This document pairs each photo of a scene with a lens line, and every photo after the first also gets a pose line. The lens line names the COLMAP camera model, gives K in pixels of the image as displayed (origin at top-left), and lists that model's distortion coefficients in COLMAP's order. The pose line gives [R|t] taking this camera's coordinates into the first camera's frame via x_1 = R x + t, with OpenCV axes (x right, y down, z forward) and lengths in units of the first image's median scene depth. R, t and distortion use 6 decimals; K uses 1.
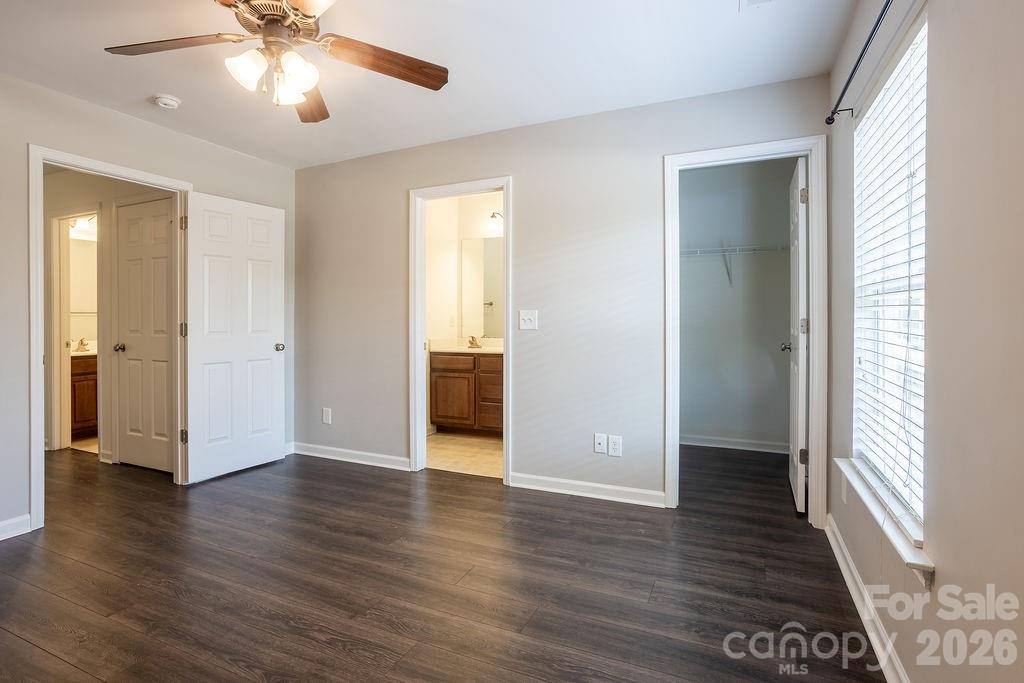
lens RADIAL K [[508.1, 0, 491.2], [0, 508.1, 324.6], [0, 0, 1]] dist [-0.045920, 0.035812]
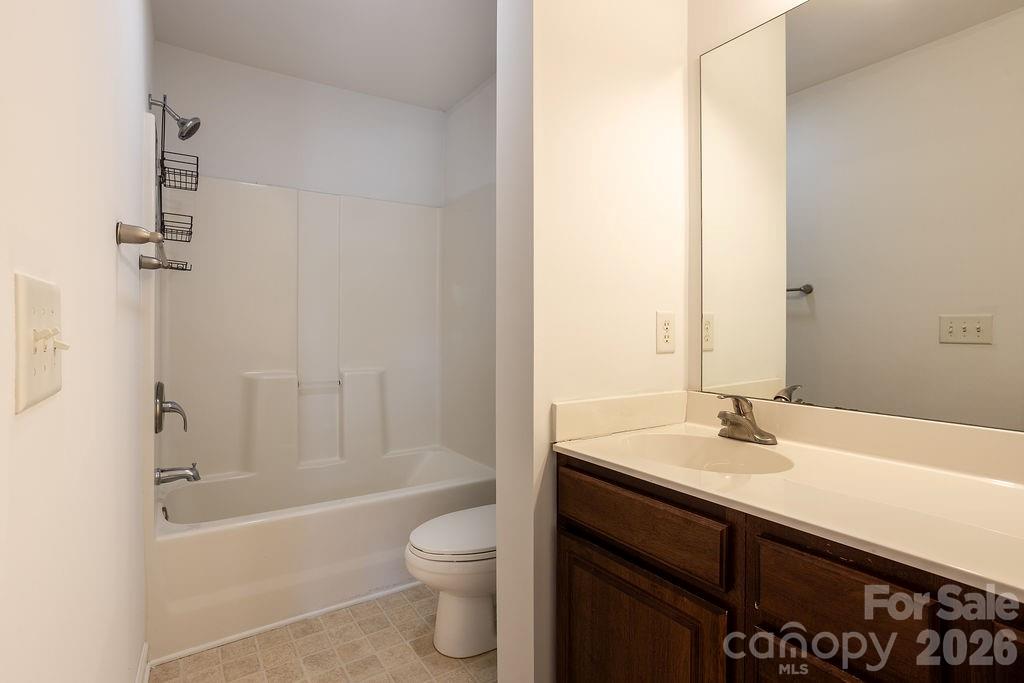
lens RADIAL K [[508.1, 0, 491.2], [0, 508.1, 324.6], [0, 0, 1]] dist [-0.045920, 0.035812]
pose [[0.853837, 0.004168, -0.520525, -0.011089], [-0.009778, 0.999920, -0.008032, -0.011575], [0.520449, 0.011948, 0.853809, 0.784487]]
